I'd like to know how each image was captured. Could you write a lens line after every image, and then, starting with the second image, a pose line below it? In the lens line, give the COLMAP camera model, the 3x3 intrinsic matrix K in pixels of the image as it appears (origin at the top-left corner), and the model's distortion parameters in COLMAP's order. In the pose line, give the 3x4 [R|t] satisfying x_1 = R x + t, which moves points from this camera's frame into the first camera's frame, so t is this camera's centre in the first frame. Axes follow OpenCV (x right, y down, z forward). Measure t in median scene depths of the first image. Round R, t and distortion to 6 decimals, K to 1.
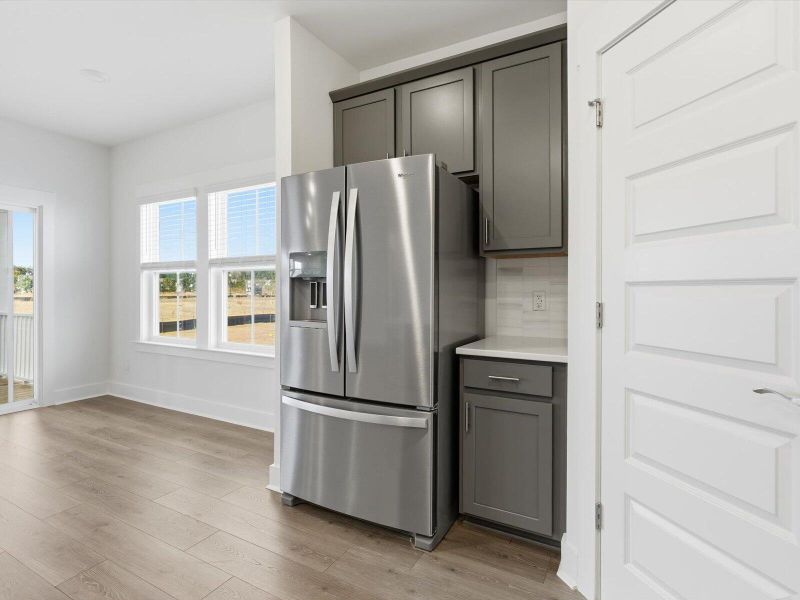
lens RADIAL K [[411.4, 0, 405.1], [0, 411.4, 288.2], [0, 0, 1]] dist [-0.005567, 0.001143]
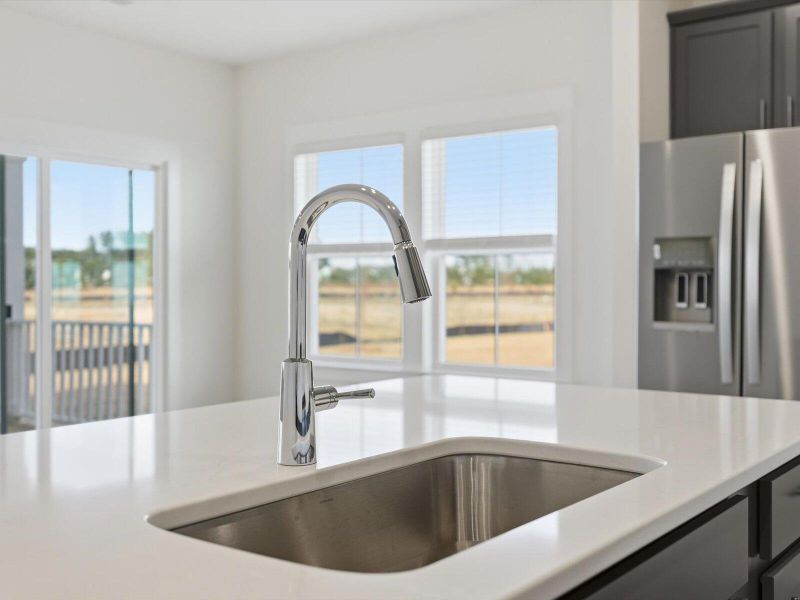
lens RADIAL K [[898.5, 0, 394.4], [0, 898.5, 295.3], [0, 0, 1]] dist [-0.013290, 0.000000]
pose [[0.987208, 0.003084, -0.159408, -0.481027], [-0.000226, 0.999839, 0.017943, -0.004806], [0.159438, -0.017677, 0.987050, -0.778650]]
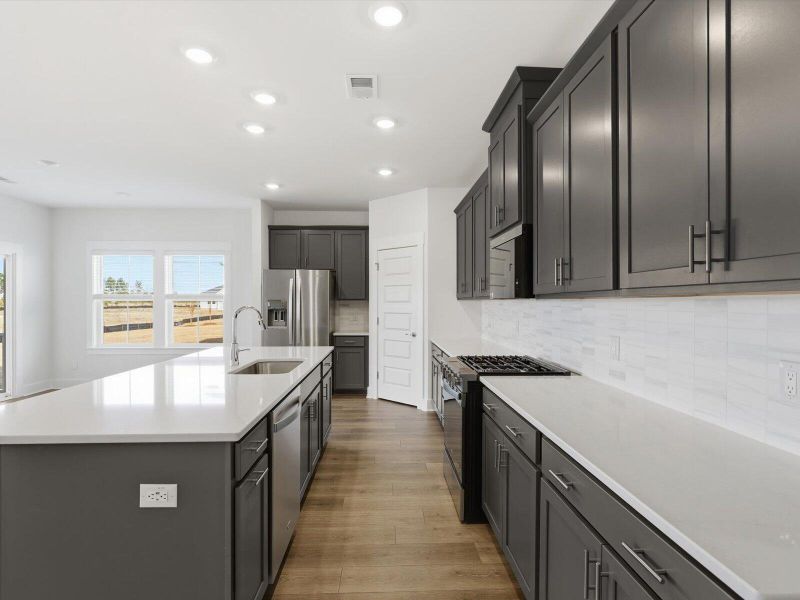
lens RADIAL K [[411.4, 0, 398.6], [0, 411.4, 304.0], [0, 0, 1]] dist [-0.005567, 0.001143]
pose [[0.860787, -0.002839, 0.508958, -0.843733], [-0.002311, 0.999952, 0.009485, -0.082584], [-0.508961, -0.009341, 0.860739, -1.538206]]
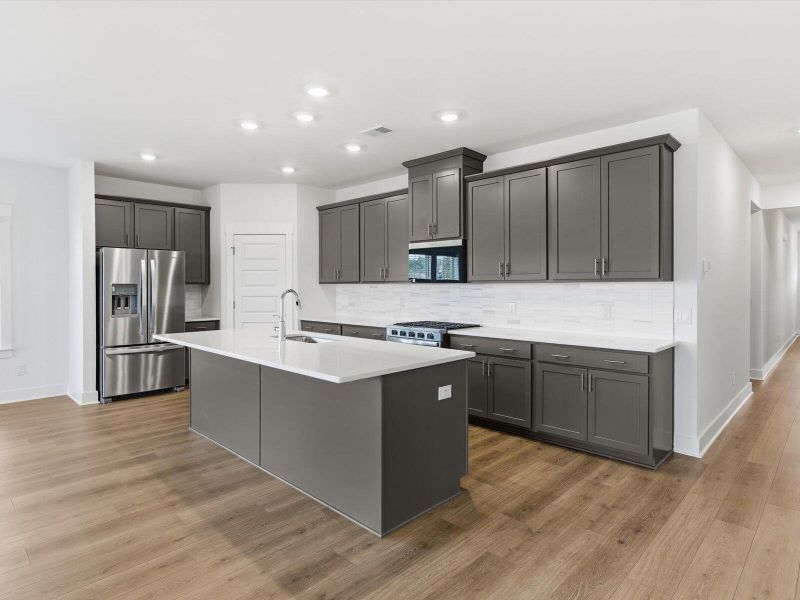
lens RADIAL K [[449.4, 0, 400.7], [0, 449.4, 291.9], [0, 0, 1]] dist [-0.002837, -0.003418]
pose [[0.273325, -0.015561, 0.961796, -2.035088], [-0.001948, 0.999858, 0.016730, -0.081663], [-0.961920, -0.006446, 0.273256, -1.047797]]
